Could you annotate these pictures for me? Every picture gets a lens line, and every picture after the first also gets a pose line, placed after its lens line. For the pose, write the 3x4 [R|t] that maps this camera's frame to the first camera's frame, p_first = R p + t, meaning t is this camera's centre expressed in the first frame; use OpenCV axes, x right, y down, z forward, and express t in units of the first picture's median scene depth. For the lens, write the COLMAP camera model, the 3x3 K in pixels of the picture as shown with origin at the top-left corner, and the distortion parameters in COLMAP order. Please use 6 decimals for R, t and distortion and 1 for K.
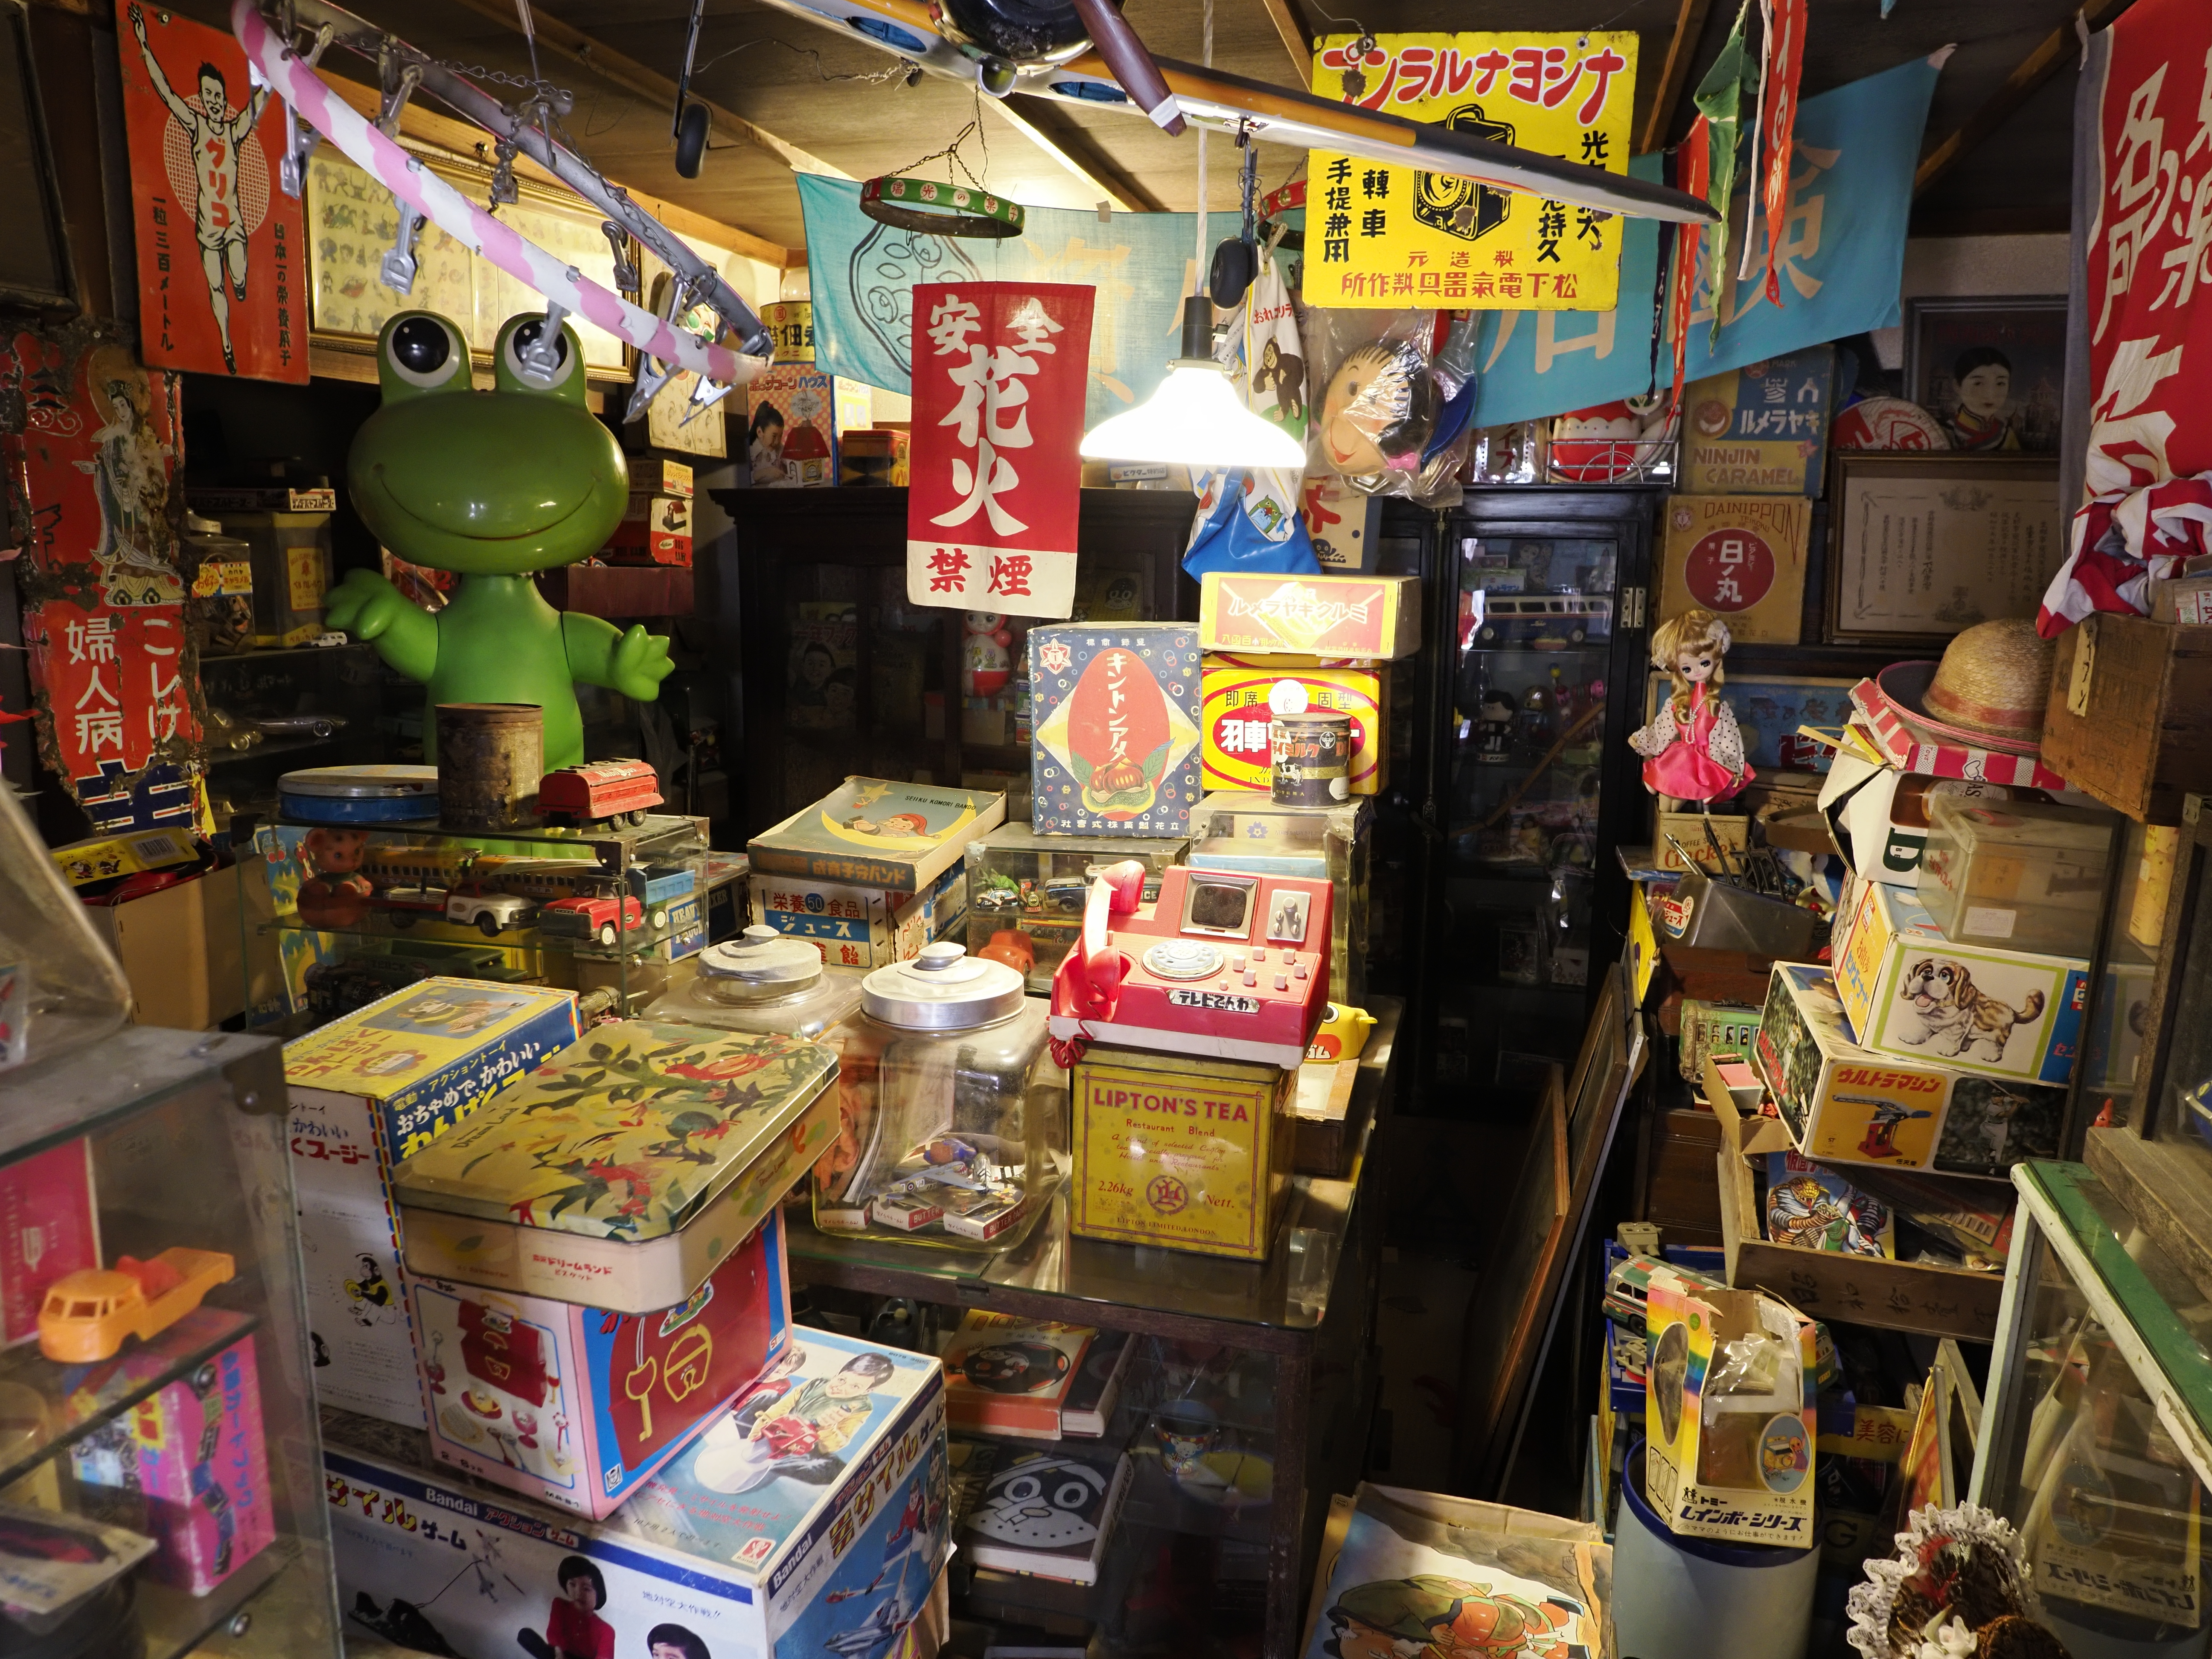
lens RADIAL K [[1559.0, 0, 1104.5], [0, 1559.0, 824.3], [0, 0, 1]] dist [-0.023350, 0.006479]
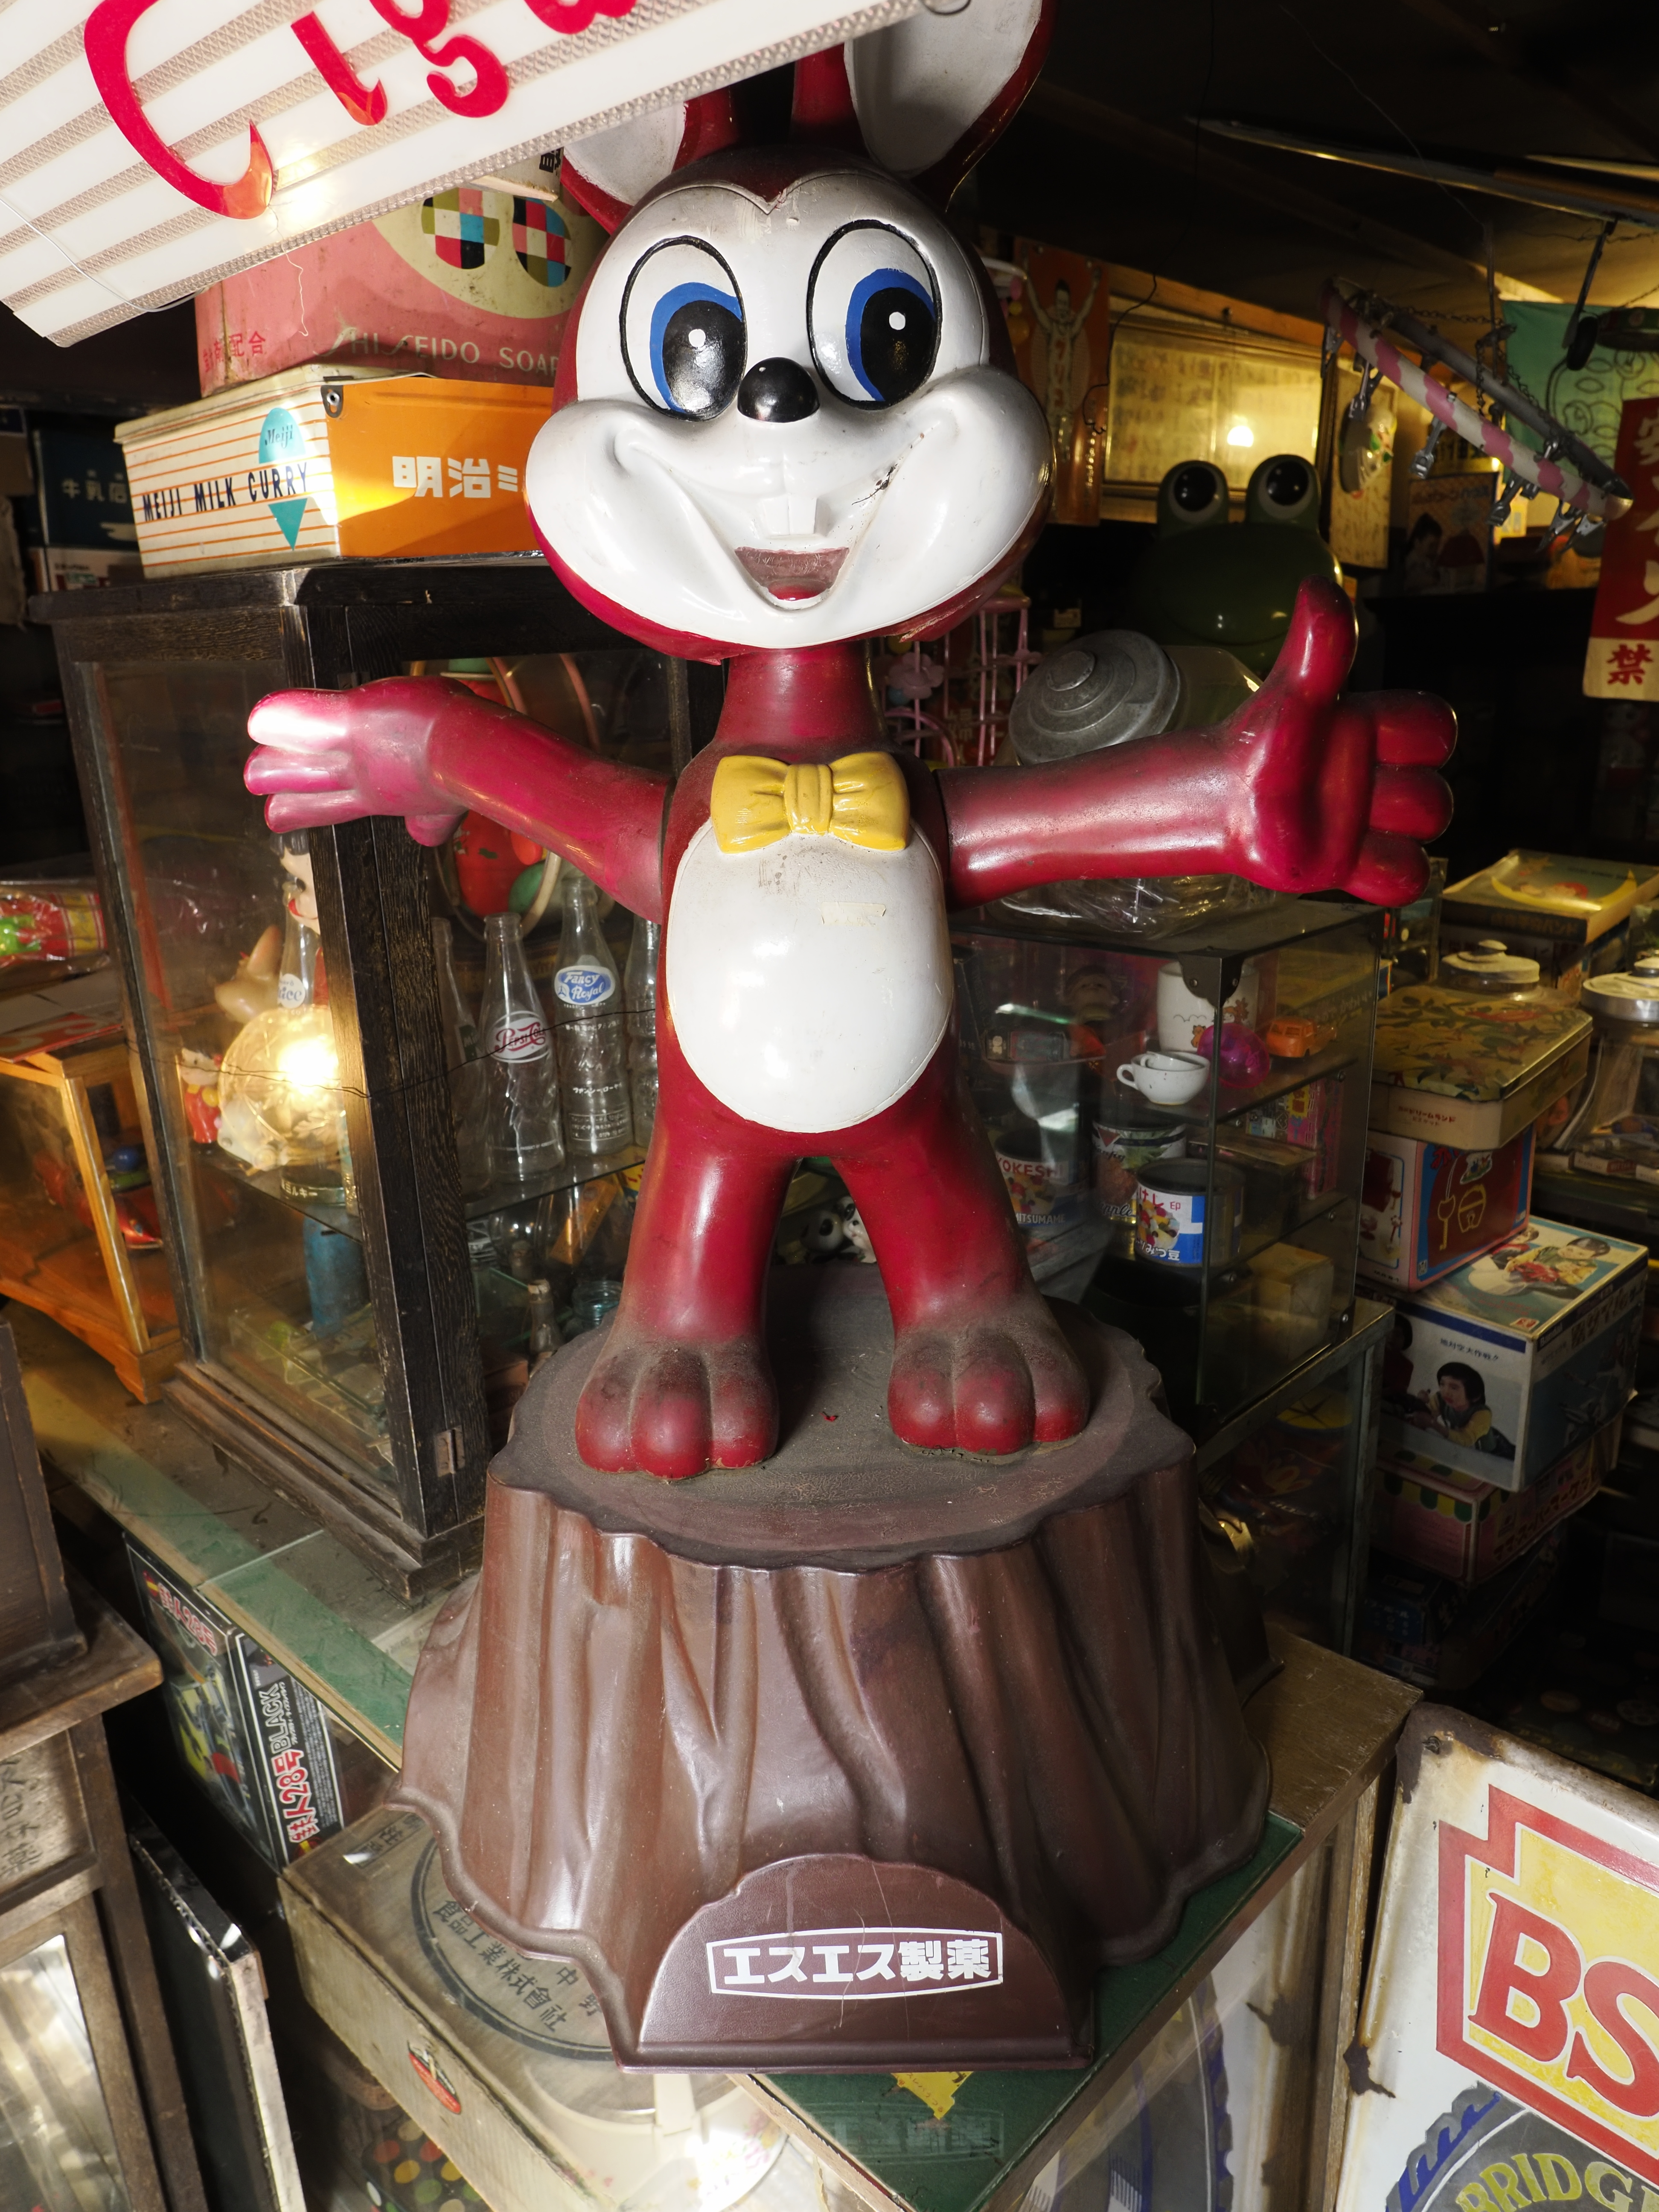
lens RADIAL K [[1559.0, 0, 831.3], [0, 1559.0, 1107.1], [0, 0, 1]] dist [-0.023350, 0.006479]
pose [[0.883248, 0.104431, -0.457129, -0.132208], [-0.056625, 0.991505, 0.117100, 0.106627], [0.465474, -0.077543, 0.881658, -0.528521]]
